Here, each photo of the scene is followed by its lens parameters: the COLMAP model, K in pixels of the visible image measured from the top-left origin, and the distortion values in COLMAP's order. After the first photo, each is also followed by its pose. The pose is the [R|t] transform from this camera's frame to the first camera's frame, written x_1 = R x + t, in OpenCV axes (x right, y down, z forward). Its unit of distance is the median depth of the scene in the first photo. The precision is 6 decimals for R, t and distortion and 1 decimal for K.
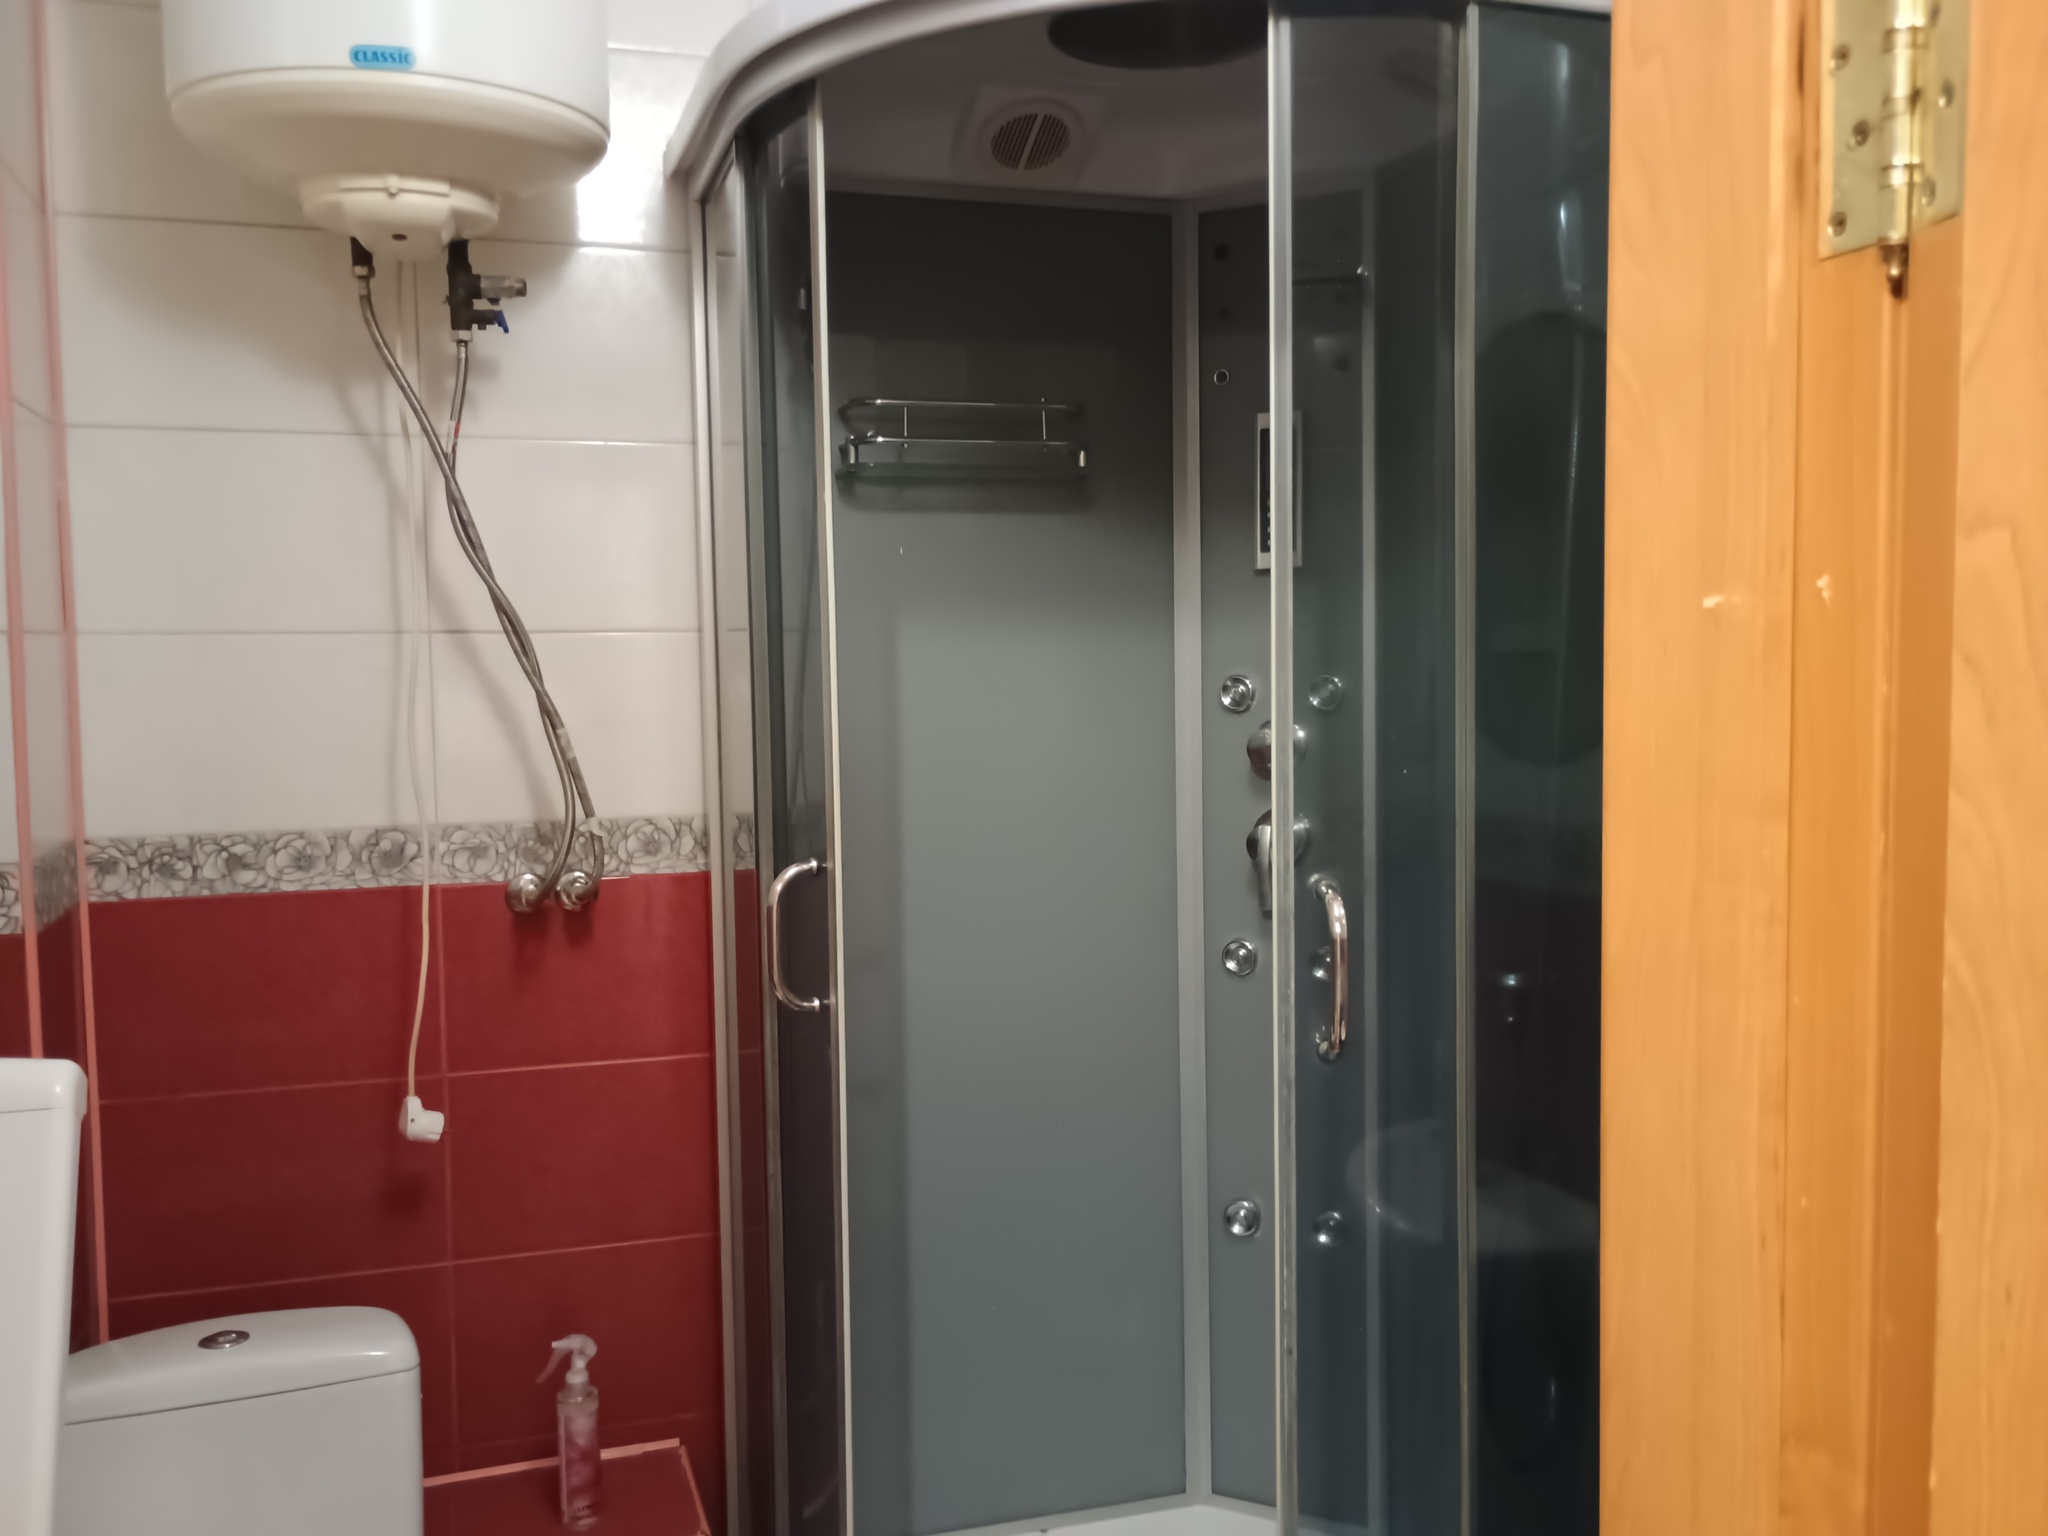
lens RADIAL K [[1798.5, 0, 1017.7], [0, 1798.5, 774.4], [0, 0, 1]] dist [0.033921, -0.010831]
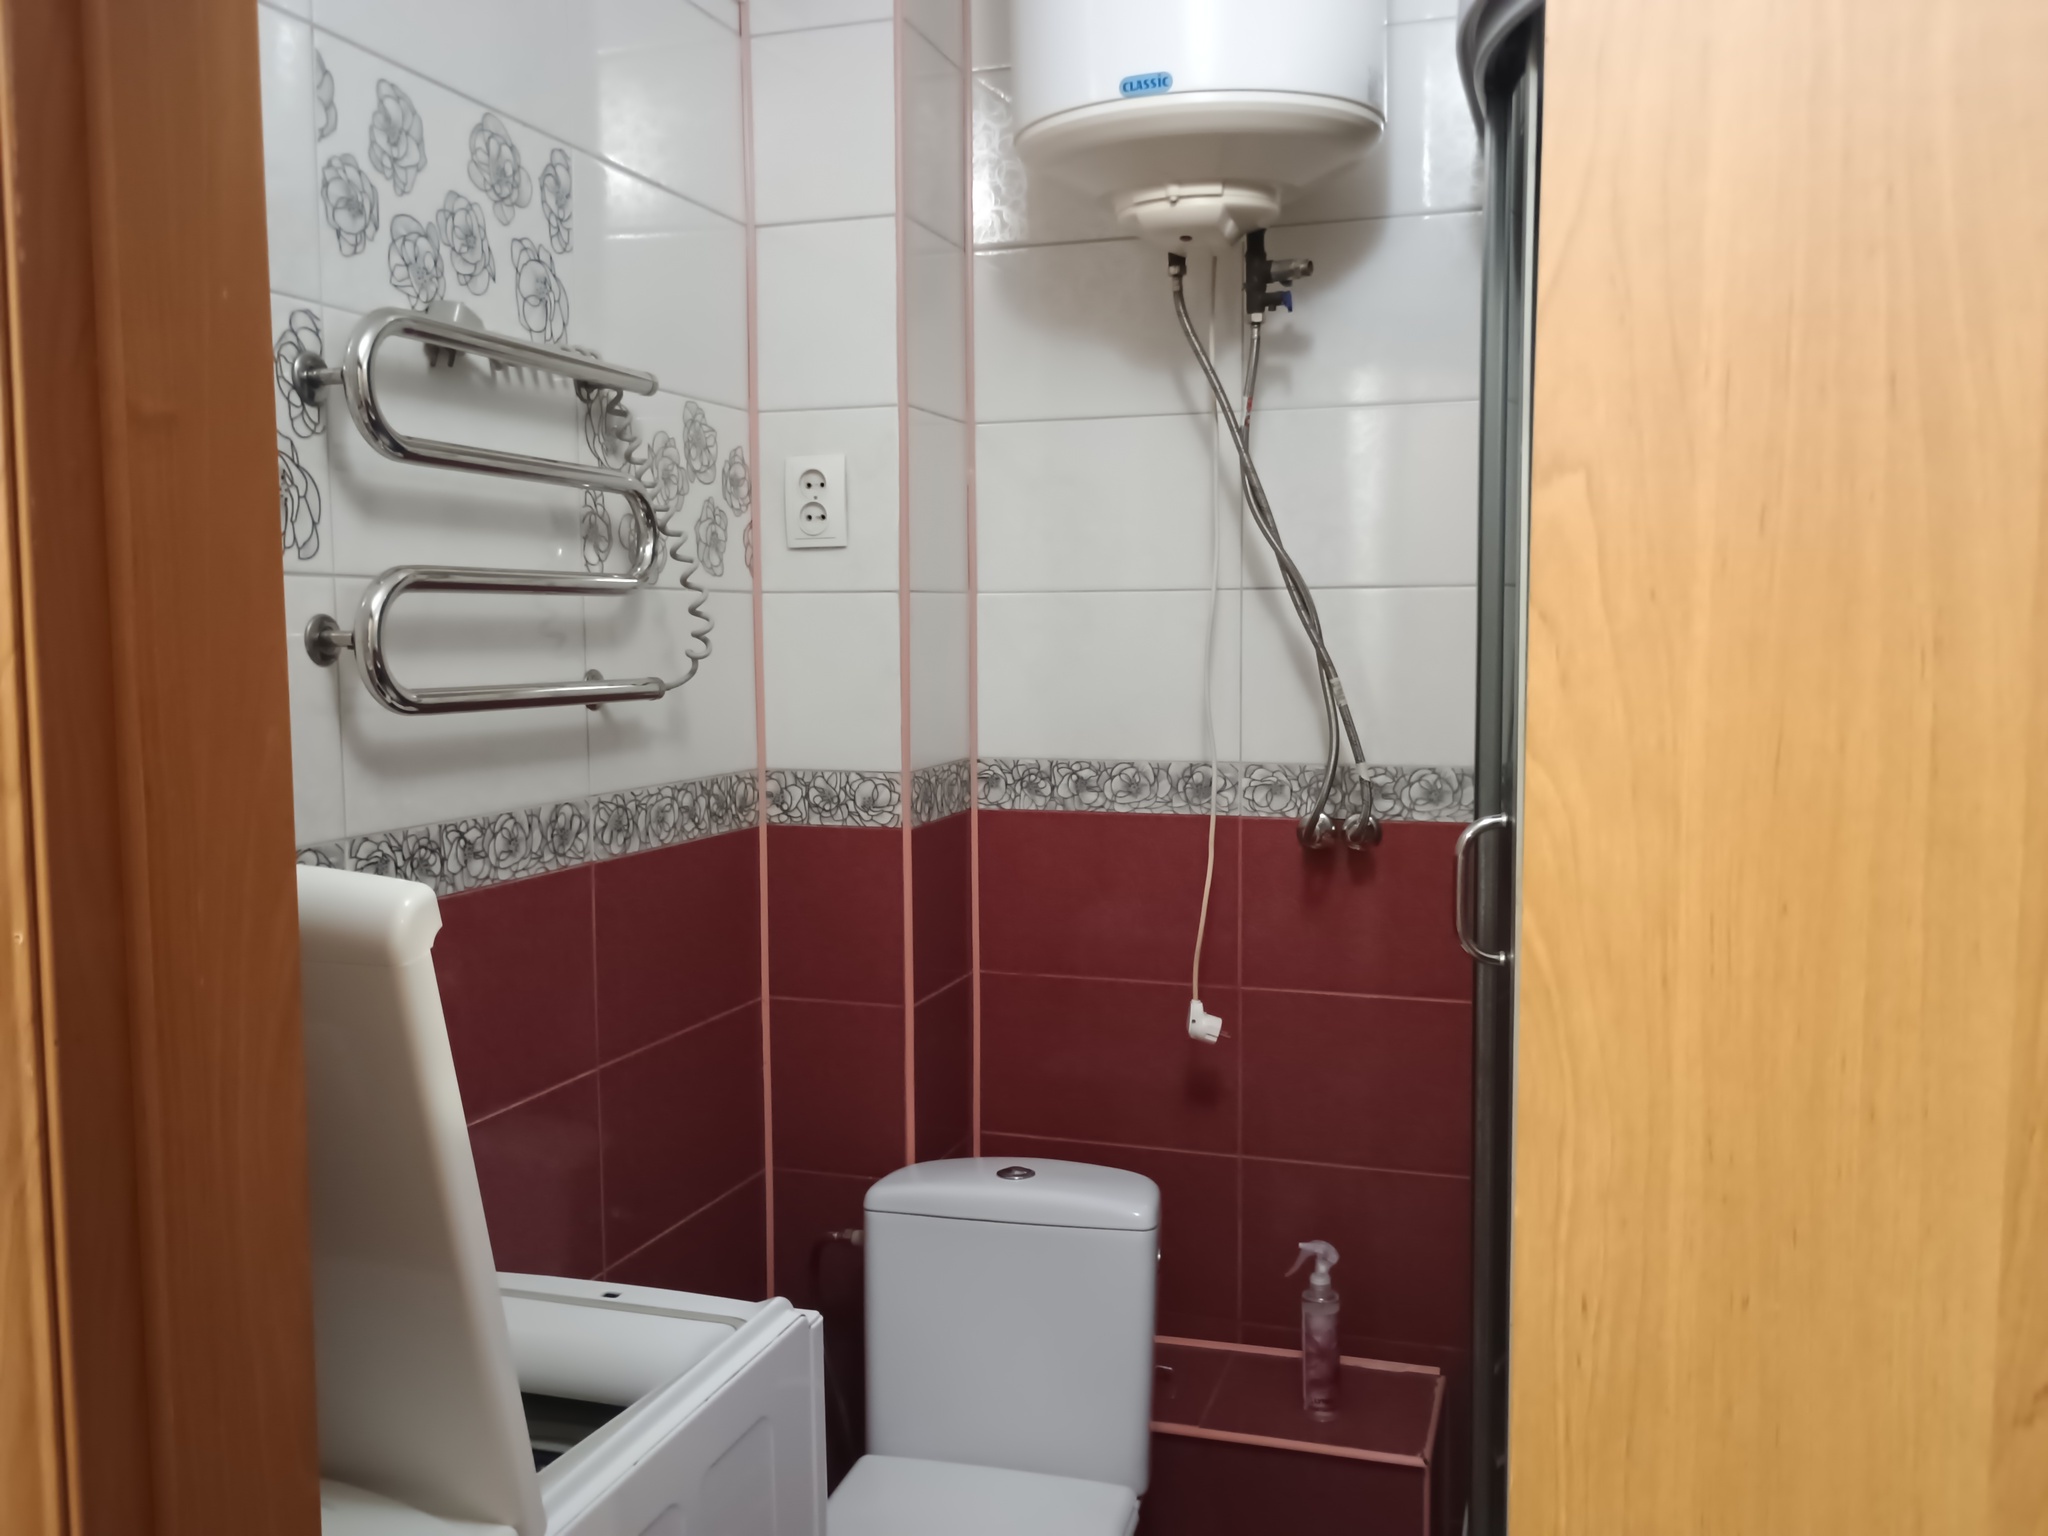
lens RADIAL K [[1809.7, 0, 1025.2], [0, 1809.7, 772.7], [0, 0, 1]] dist [0.056125, -0.089837]
pose [[0.803502, 0.056093, -0.592654, 0.243999], [-0.042316, 0.998414, 0.037125, -0.001586], [0.593797, -0.004751, 0.804601, 0.024653]]
